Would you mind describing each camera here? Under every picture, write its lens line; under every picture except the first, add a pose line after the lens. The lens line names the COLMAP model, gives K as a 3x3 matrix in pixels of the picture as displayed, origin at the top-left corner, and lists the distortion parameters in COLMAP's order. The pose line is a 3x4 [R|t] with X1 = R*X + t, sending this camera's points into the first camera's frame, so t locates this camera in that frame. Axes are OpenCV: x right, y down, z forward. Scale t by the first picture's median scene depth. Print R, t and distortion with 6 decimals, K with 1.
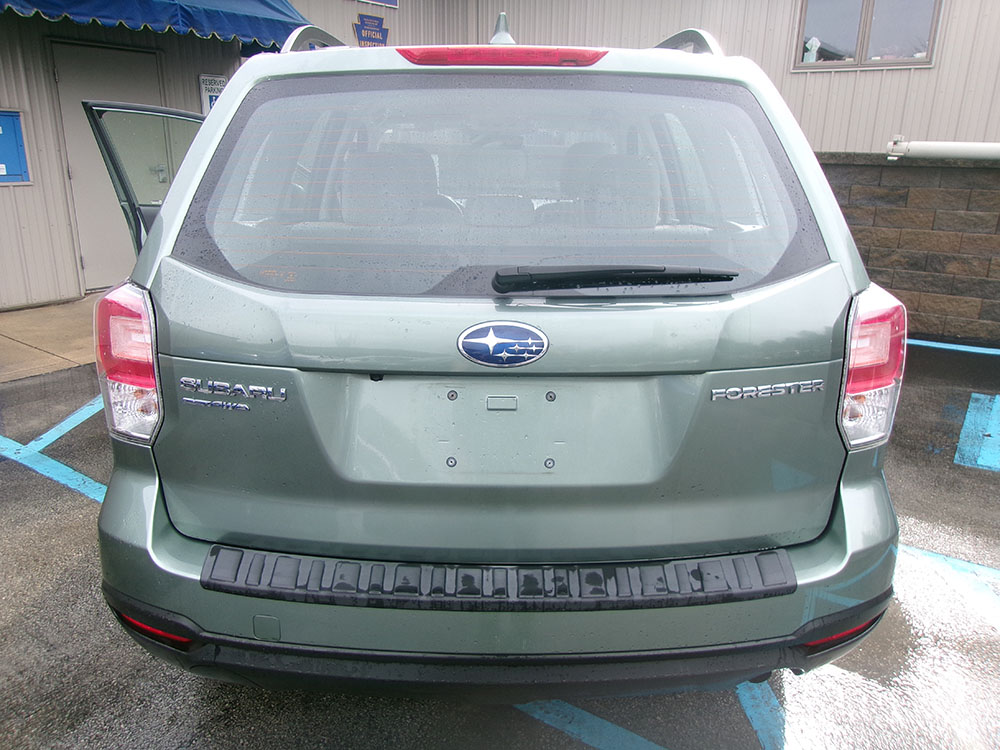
lens RADIAL K [[768.9, 0, 500.0], [0, 768.9, 375.0], [0, 0, 1]] dist [-0.004636, 0.001638]
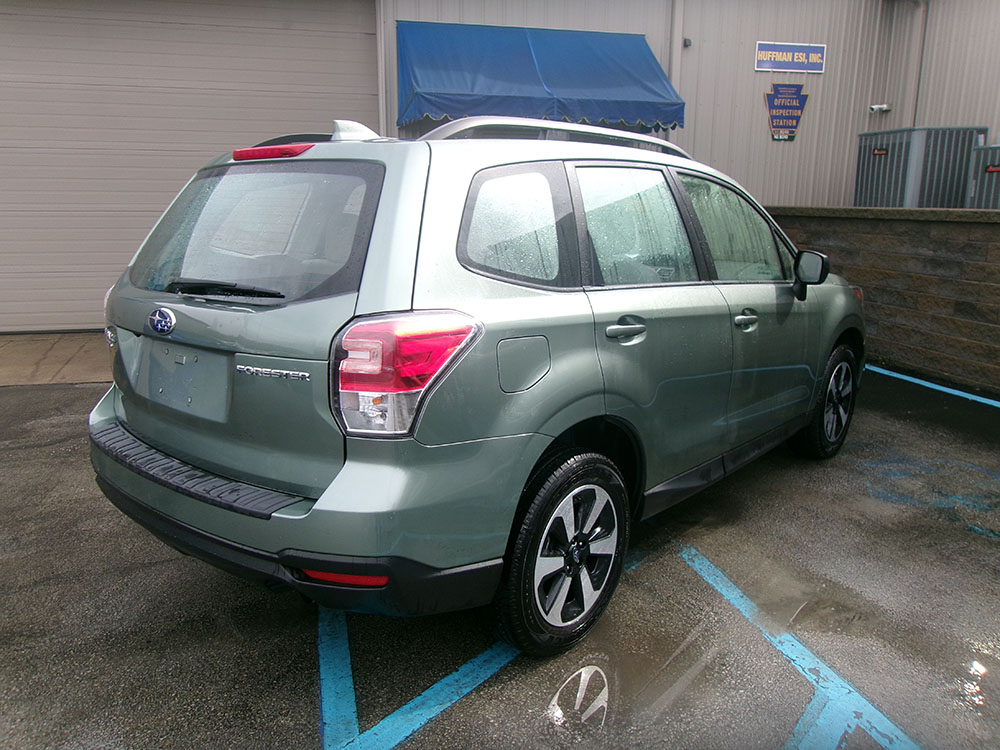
lens RADIAL K [[770.5, 0, 497.8], [0, 770.5, 379.1], [0, 0, 1]] dist [-0.028417, 0.058583]
pose [[0.755464, 0.138436, -0.640398, 0.370091], [-0.185176, 0.982687, -0.006019, -0.008988], [0.628477, 0.123134, 0.768020, 0.036296]]
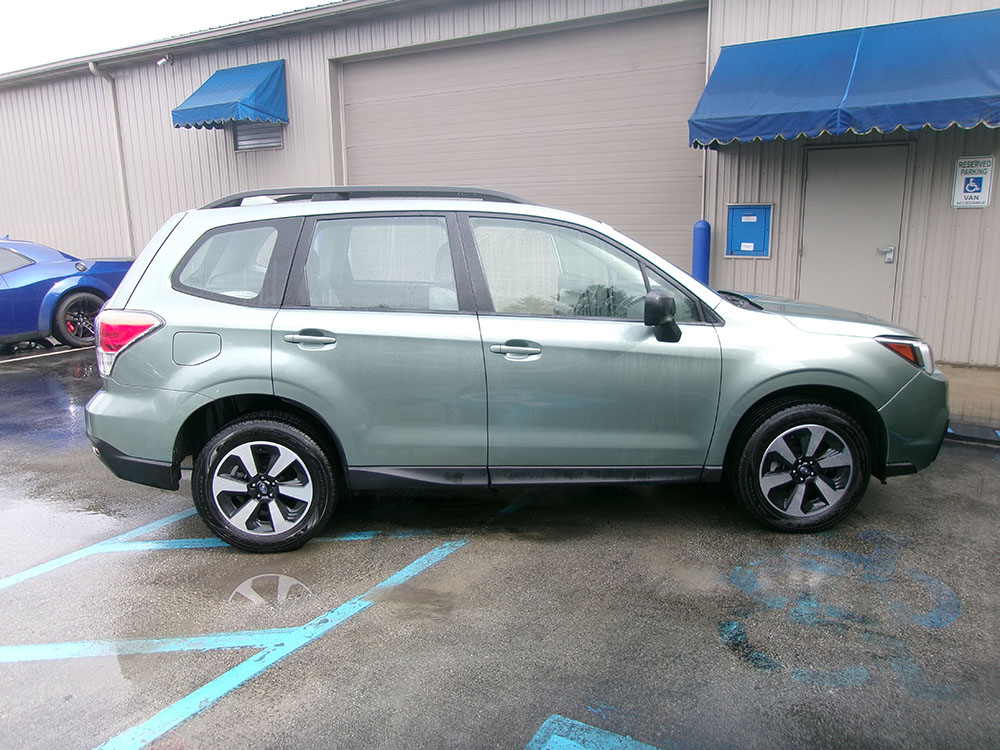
lens RADIAL K [[770.5, 0, 497.8], [0, 770.5, 379.1], [0, 0, 1]] dist [-0.028417, 0.058583]
pose [[0.046505, 0.198890, -0.978918, 0.741351], [-0.273212, 0.945144, 0.179049, -0.170109], [0.960829, 0.259126, 0.098293, 0.502206]]
